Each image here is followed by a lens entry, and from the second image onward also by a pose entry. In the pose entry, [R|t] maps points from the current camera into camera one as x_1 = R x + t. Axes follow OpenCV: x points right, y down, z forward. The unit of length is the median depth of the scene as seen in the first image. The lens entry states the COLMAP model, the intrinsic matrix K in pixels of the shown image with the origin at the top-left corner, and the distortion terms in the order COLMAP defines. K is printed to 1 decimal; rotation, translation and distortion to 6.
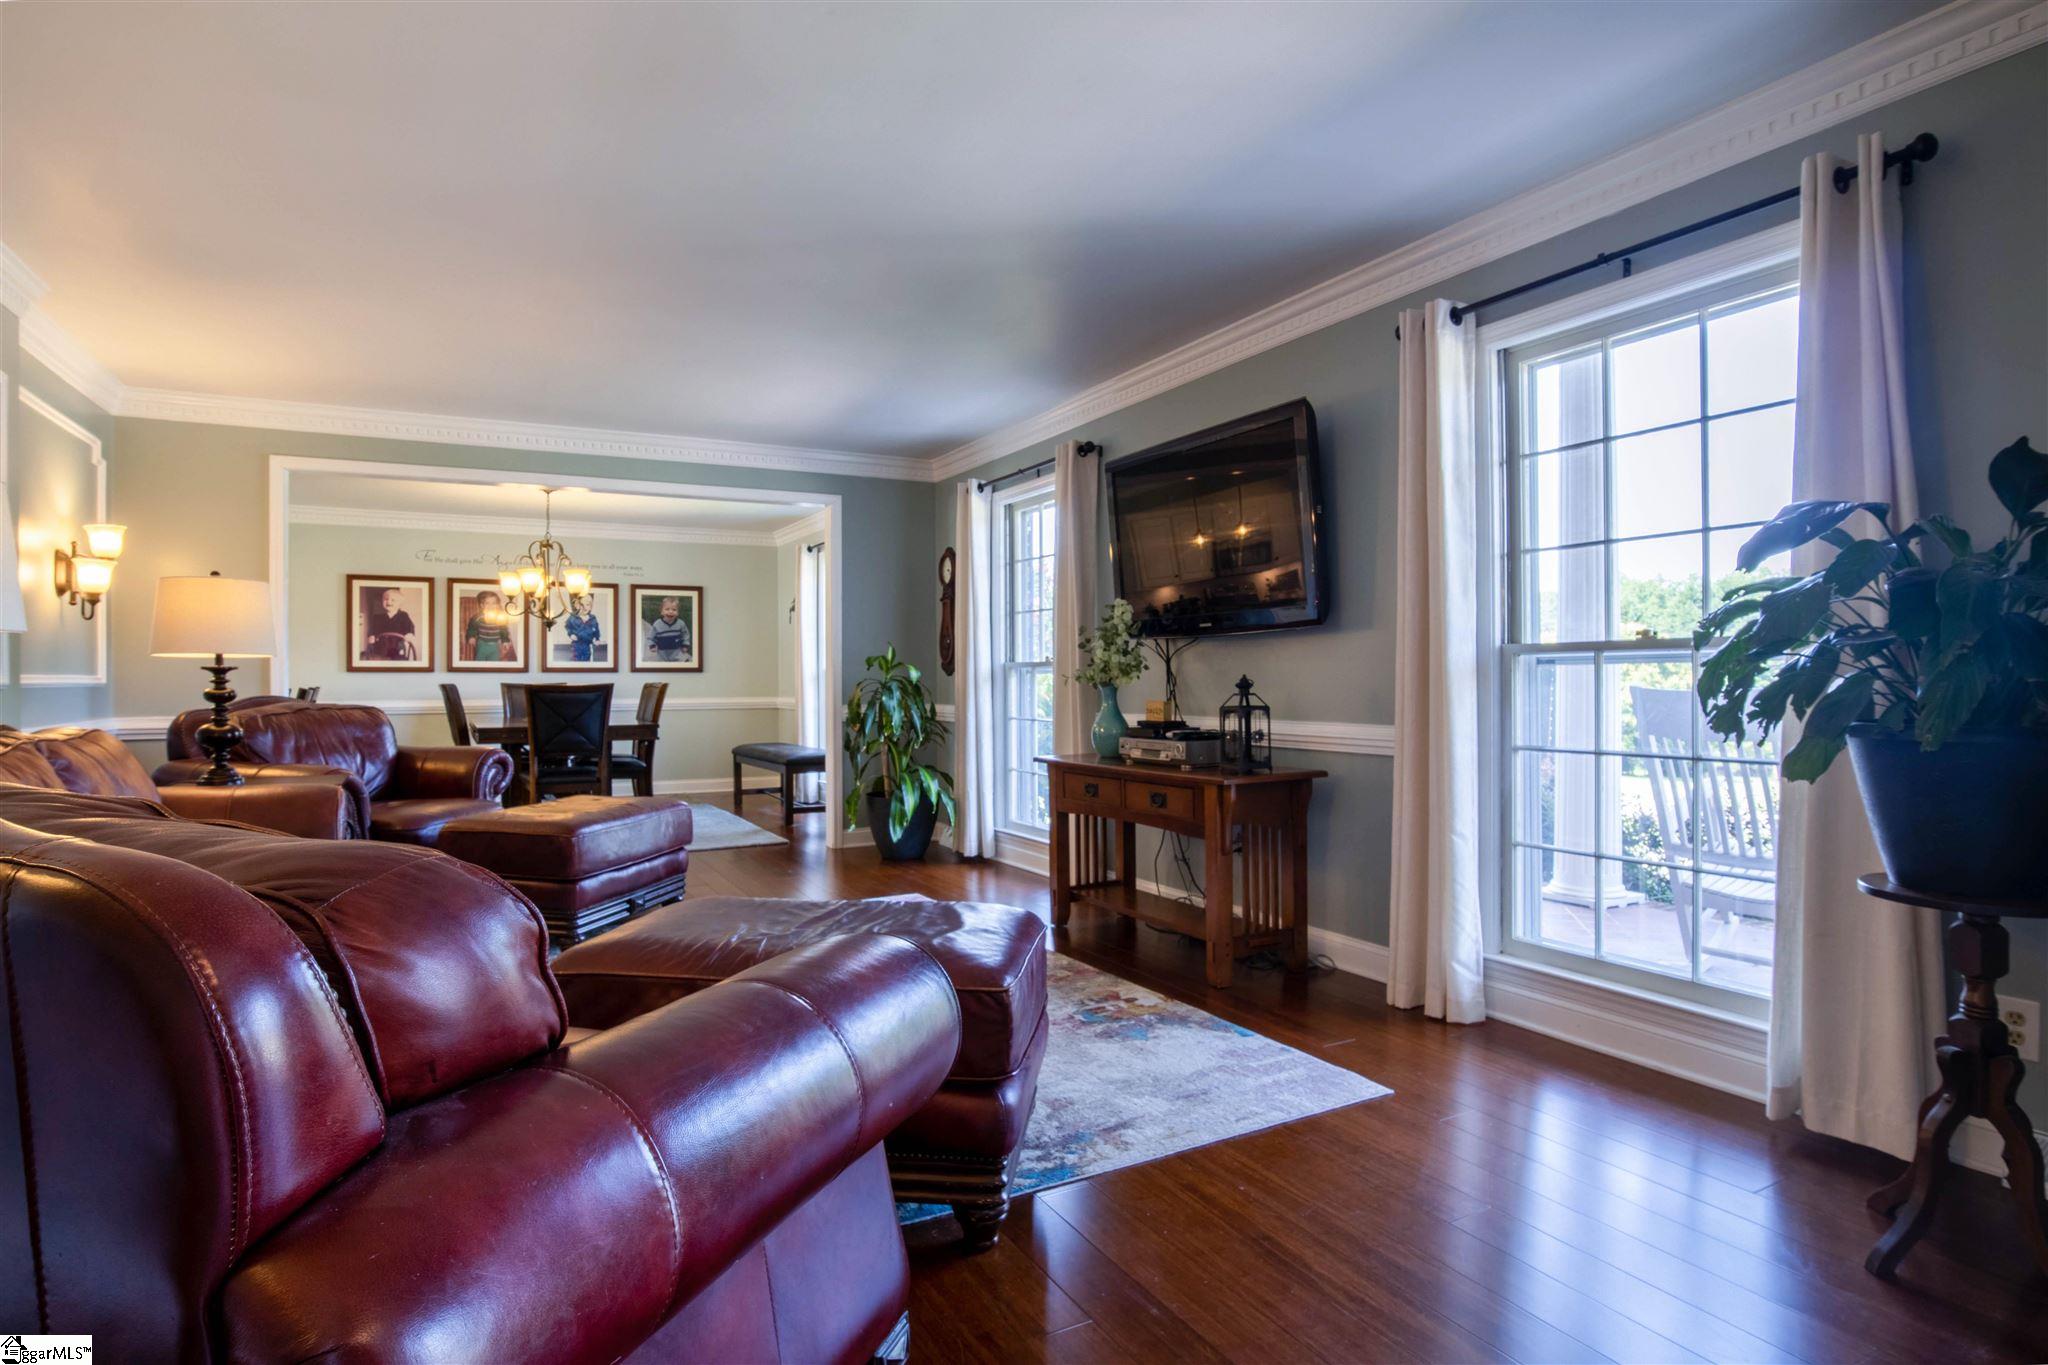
lens RADIAL K [[1067.6, 0, 1033.2], [0, 1067.6, 689.3], [0, 0, 1]] dist [-0.050033, 0.018346]
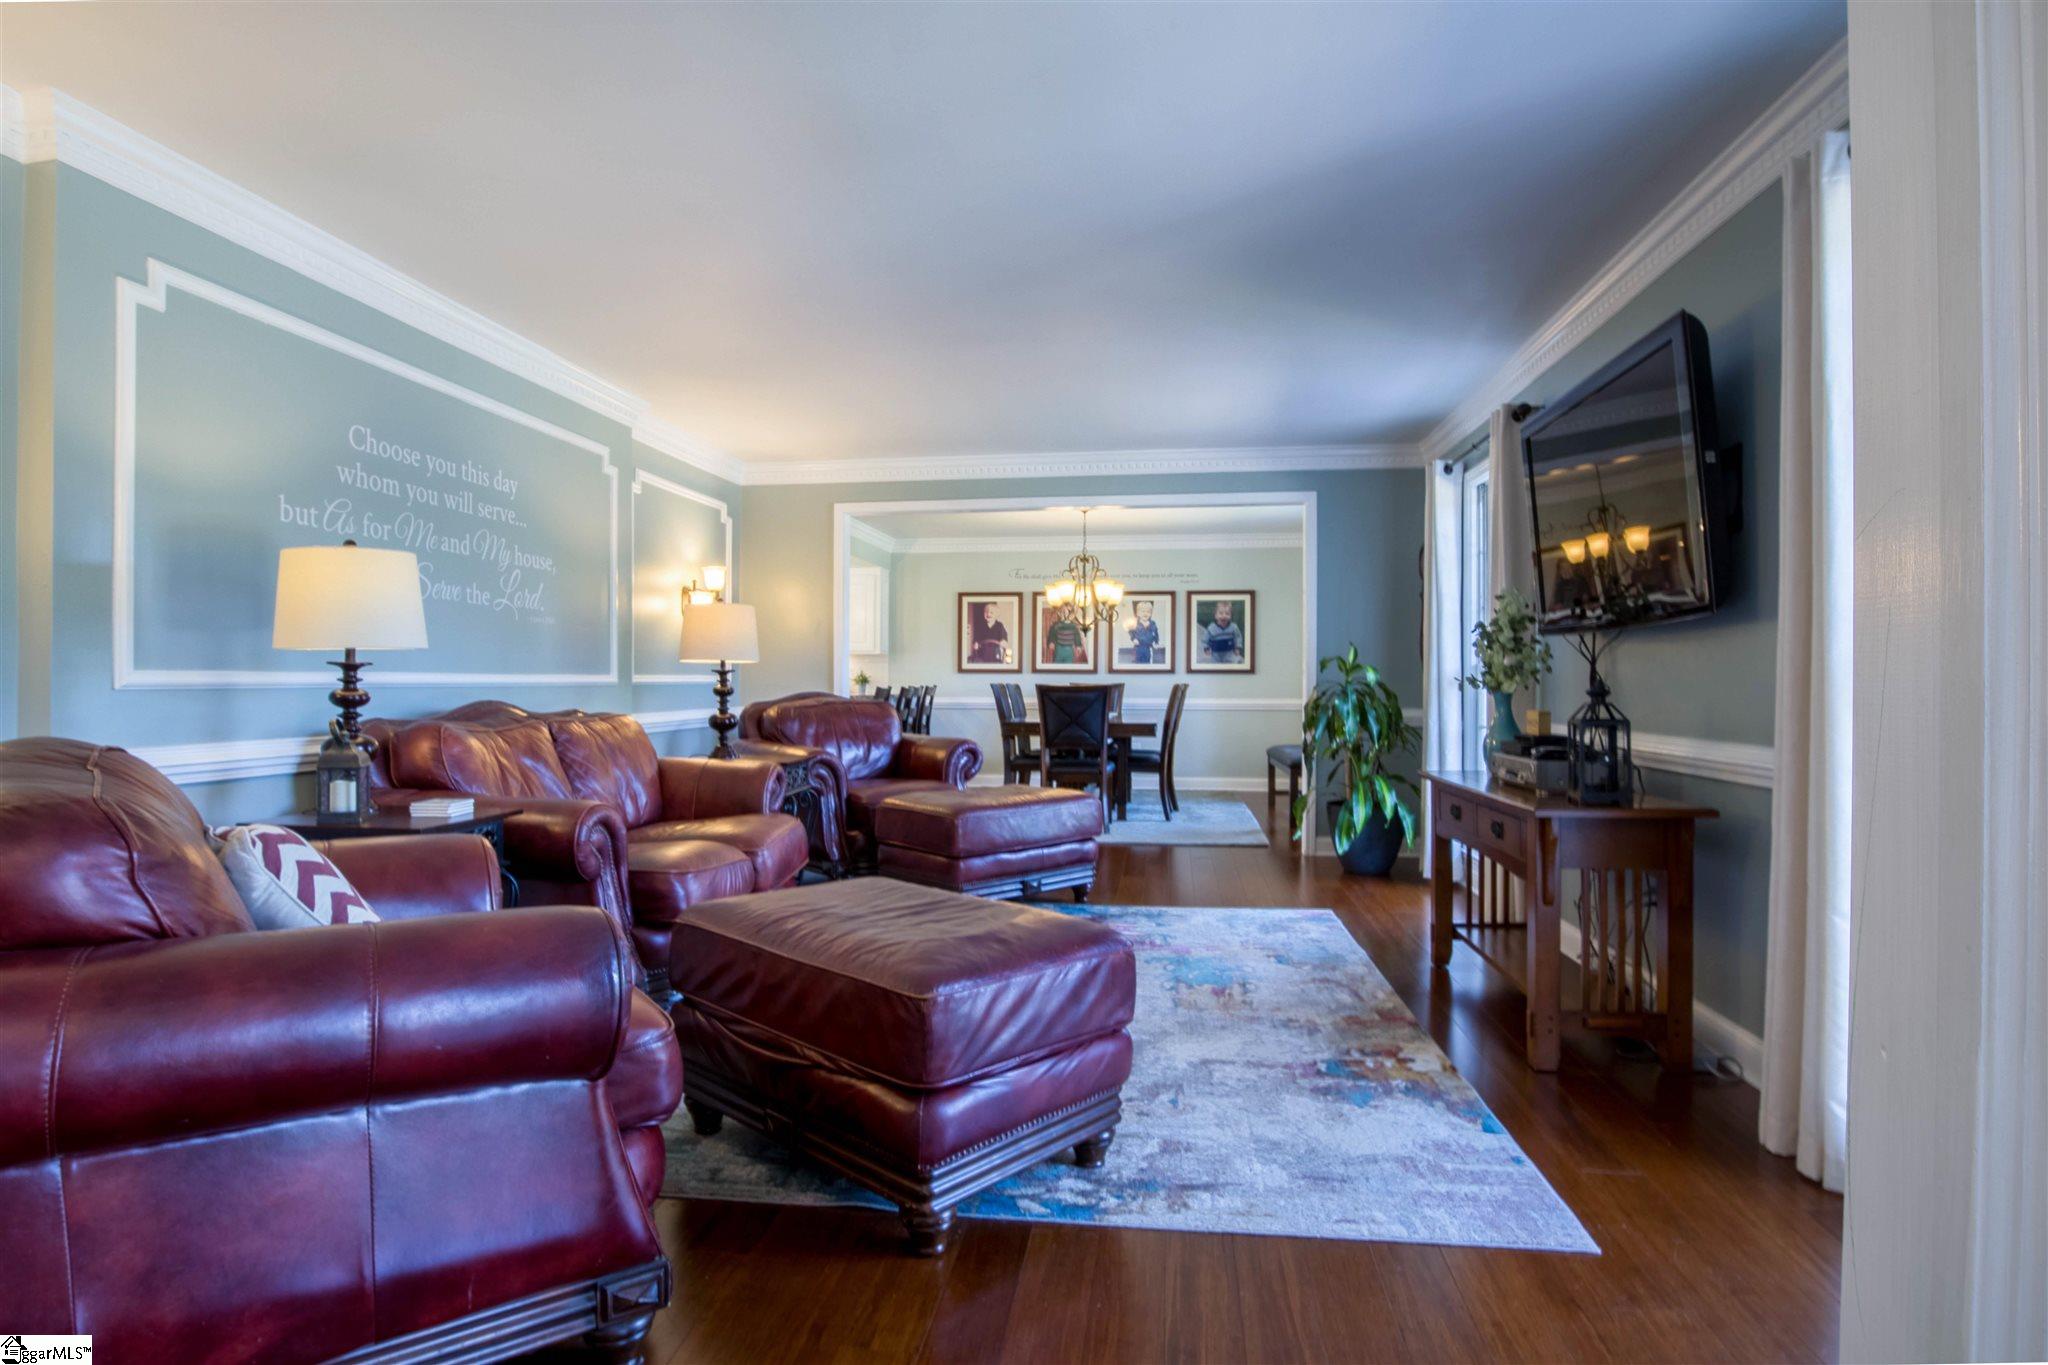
lens RADIAL K [[1067.6, 0, 1025.4], [0, 1067.6, 674.0], [0, 0, 1]] dist [-0.050033, 0.018346]
pose [[0.805731, 0.000707, -0.592281, 0.186527], [-0.010026, 0.999872, -0.012445, -0.001397], [0.592197, 0.015965, 0.805635, 0.074688]]
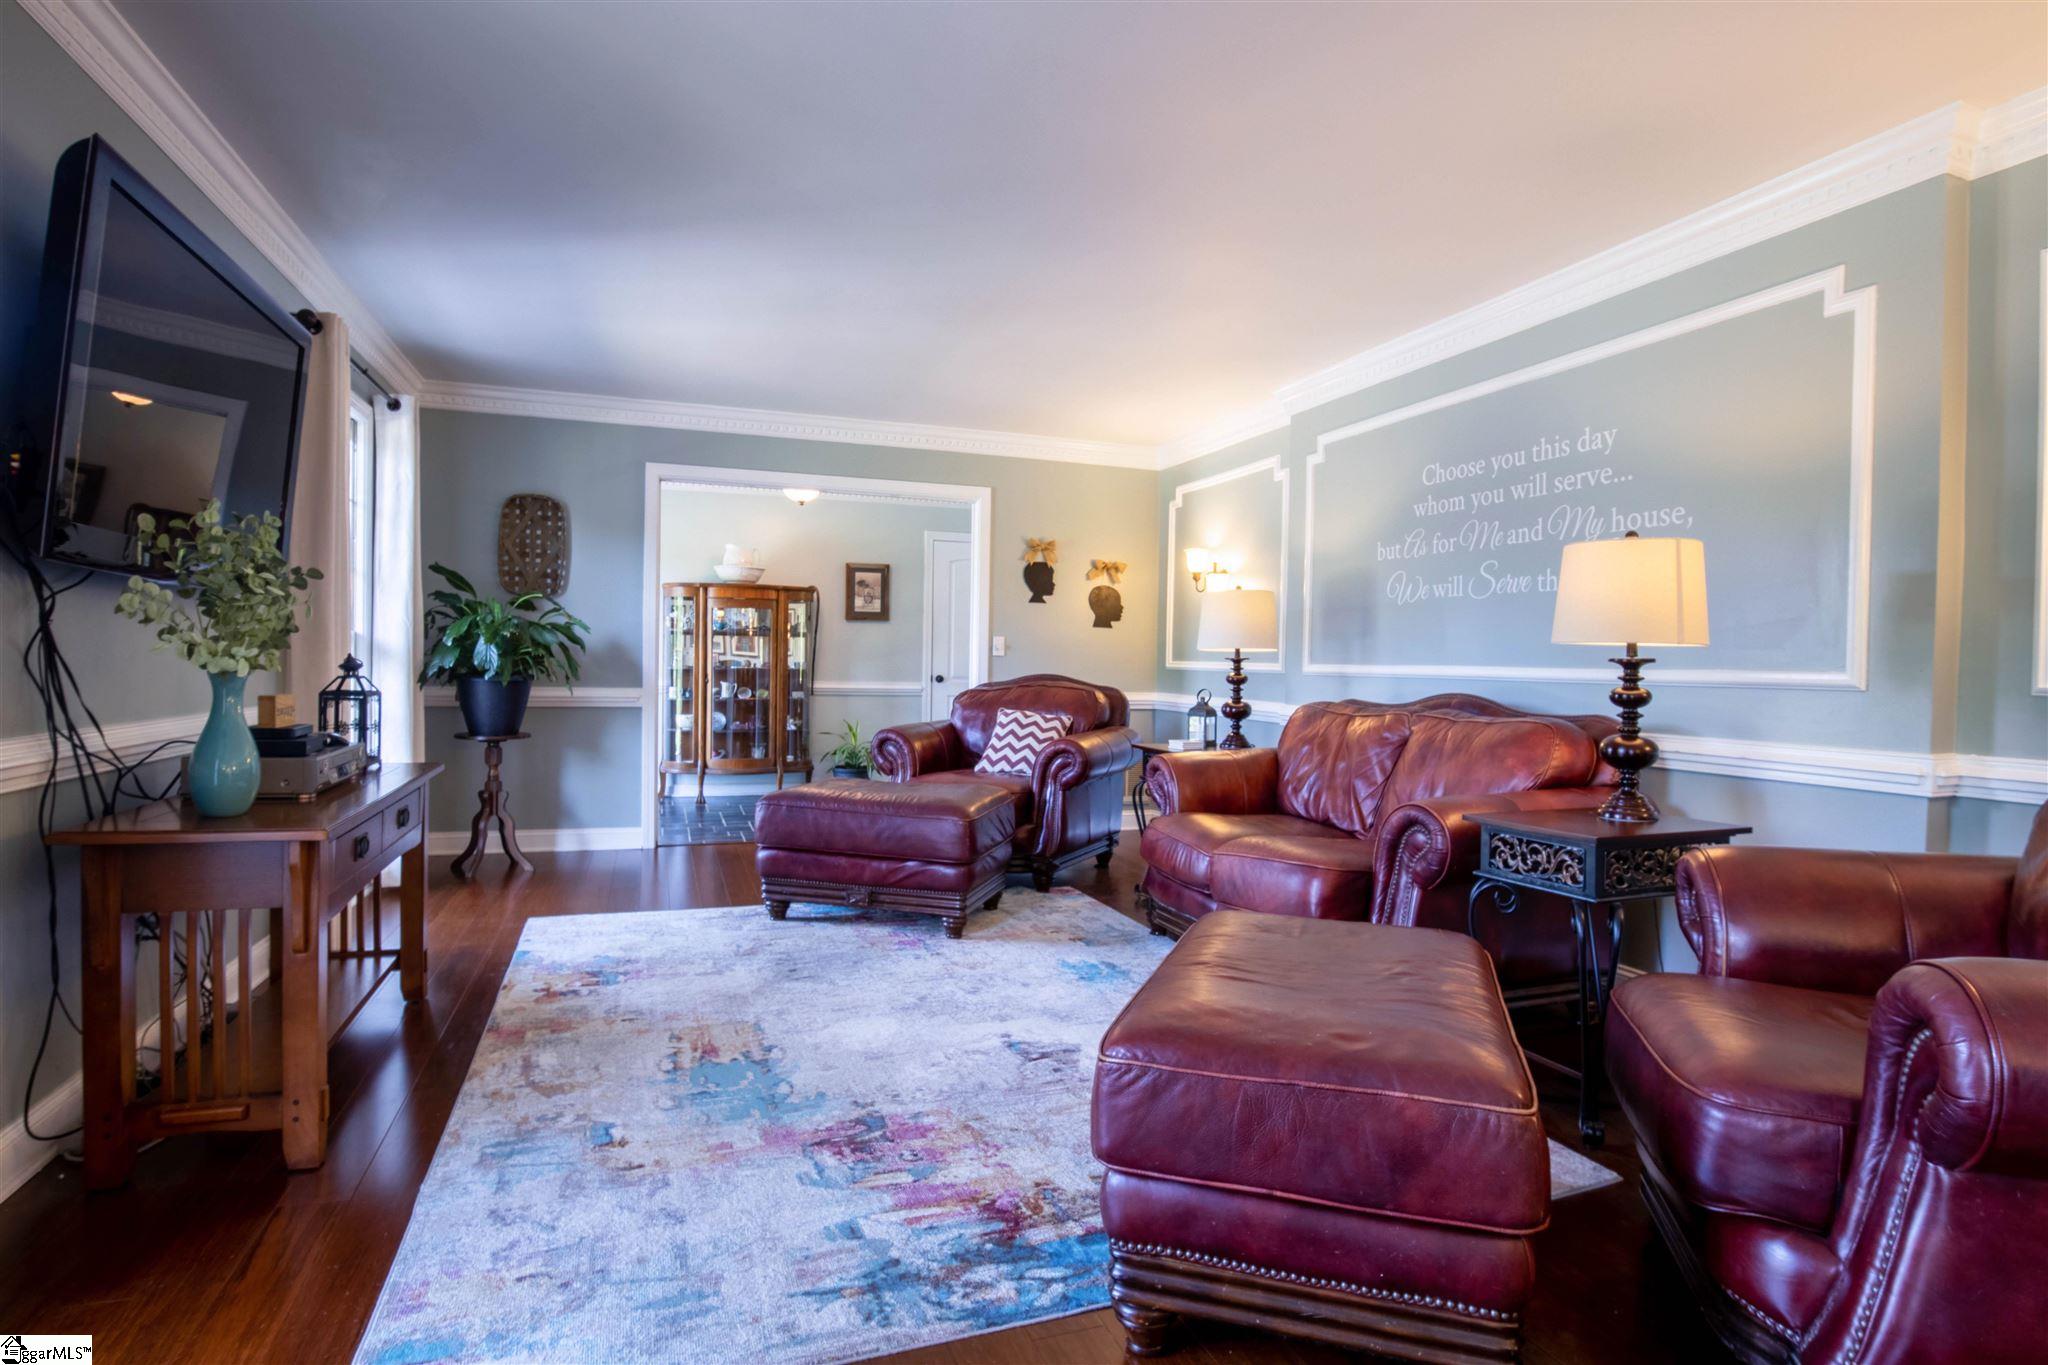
lens RADIAL K [[1067.6, 0, 1016.6], [0, 1067.6, 691.2], [0, 0, 1]] dist [-0.050033, 0.018346]
pose [[-0.985277, -0.019167, 0.169888, -0.266065], [-0.012898, 0.999197, 0.037928, -0.011820], [-0.170479, 0.035178, -0.984733, 1.006144]]
